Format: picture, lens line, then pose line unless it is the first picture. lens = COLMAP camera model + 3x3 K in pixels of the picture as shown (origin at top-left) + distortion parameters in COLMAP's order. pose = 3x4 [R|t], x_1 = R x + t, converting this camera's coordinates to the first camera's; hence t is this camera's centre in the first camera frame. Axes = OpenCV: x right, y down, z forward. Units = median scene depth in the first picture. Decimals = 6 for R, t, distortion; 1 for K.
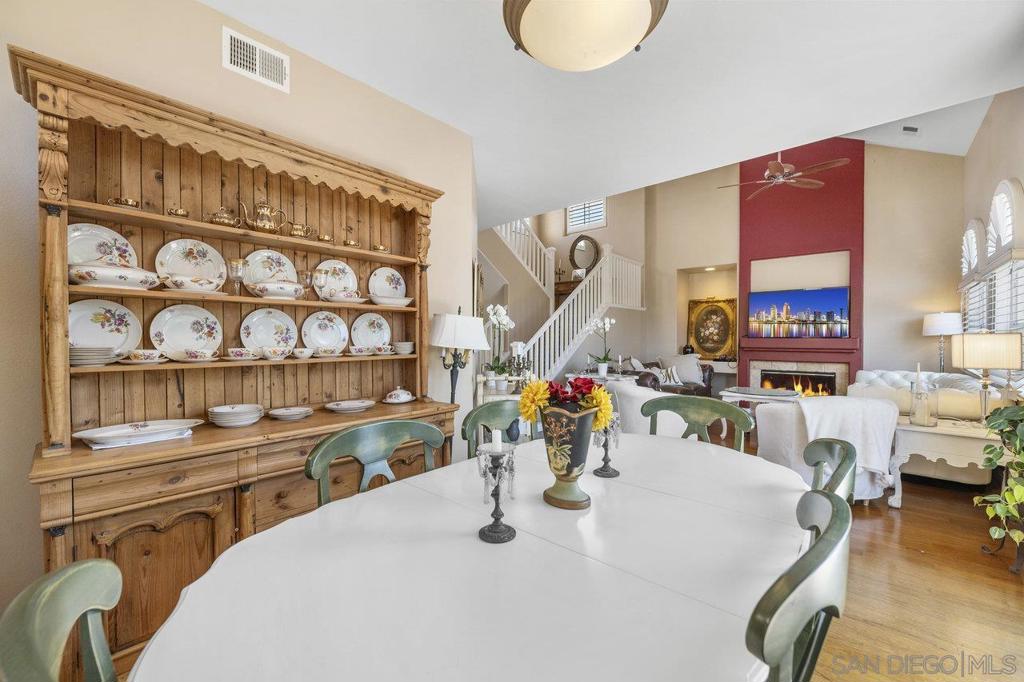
lens RADIAL K [[405.9, 0, 513.1], [0, 405.9, 345.3], [0, 0, 1]] dist [-0.010410, 0.000127]
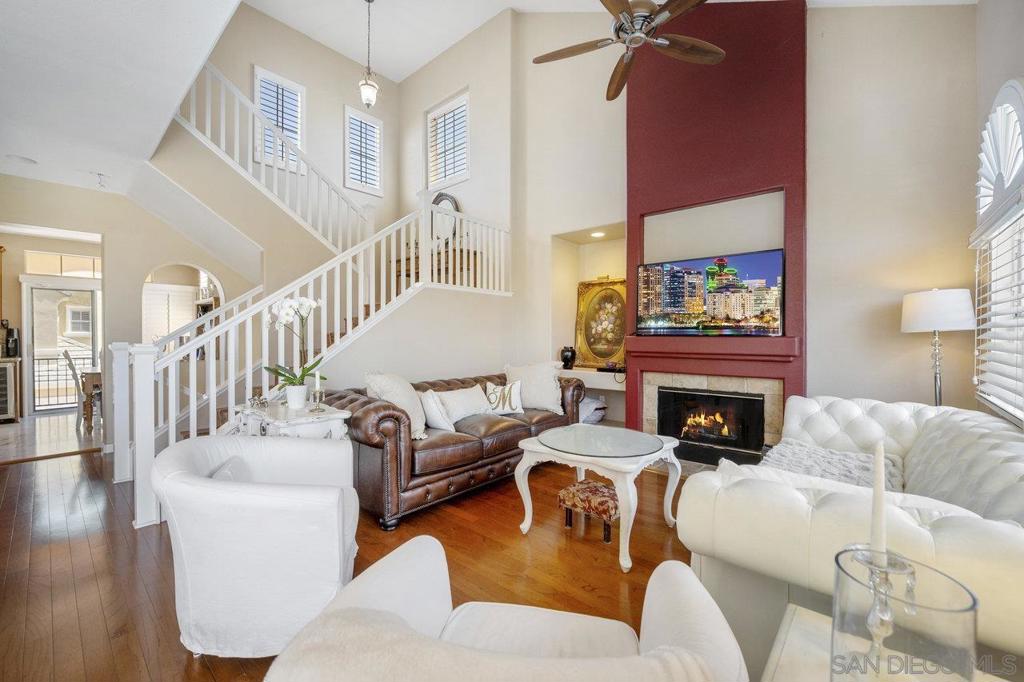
lens RADIAL K [[405.9, 0, 515.4], [0, 405.9, 339.5], [0, 0, 1]] dist [-0.010410, 0.000127]
pose [[0.999897, 0.001536, 0.014293, 0.378120], [-0.001410, 0.999960, -0.008811, -0.007282], [-0.014306, 0.008790, 0.999859, 0.361249]]
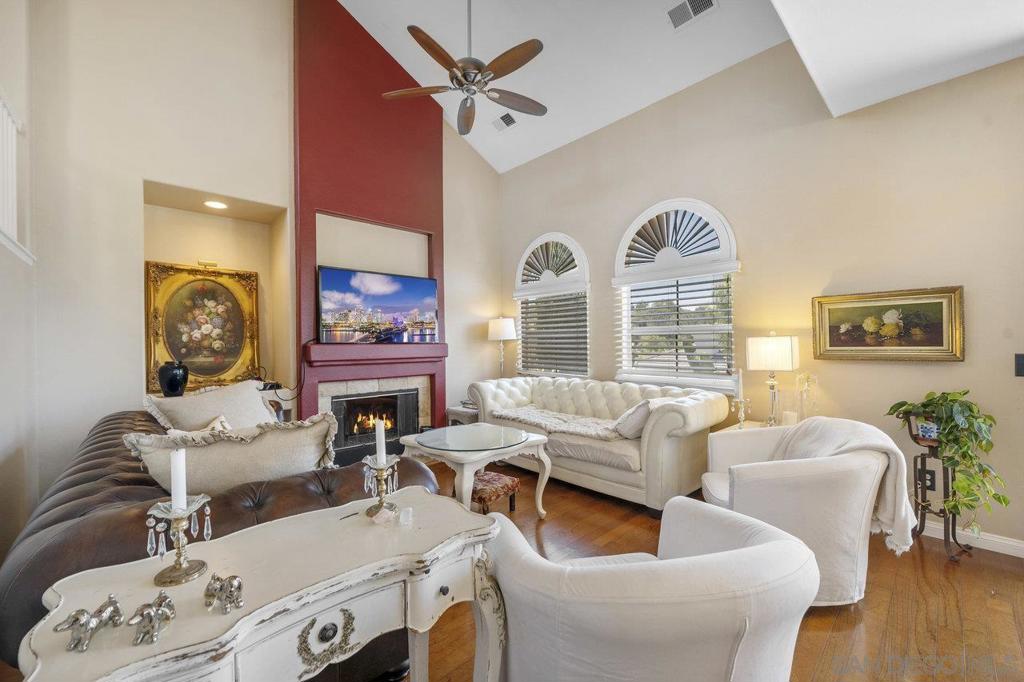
lens RADIAL K [[405.9, 0, 513.7], [0, 405.9, 342.1], [0, 0, 1]] dist [-0.010410, 0.000127]
pose [[0.095739, 0.001096, 0.995406, 0.038496], [0.027576, 0.999613, -0.003753, -0.010971], [-0.995024, 0.027808, 0.095671, 0.666399]]
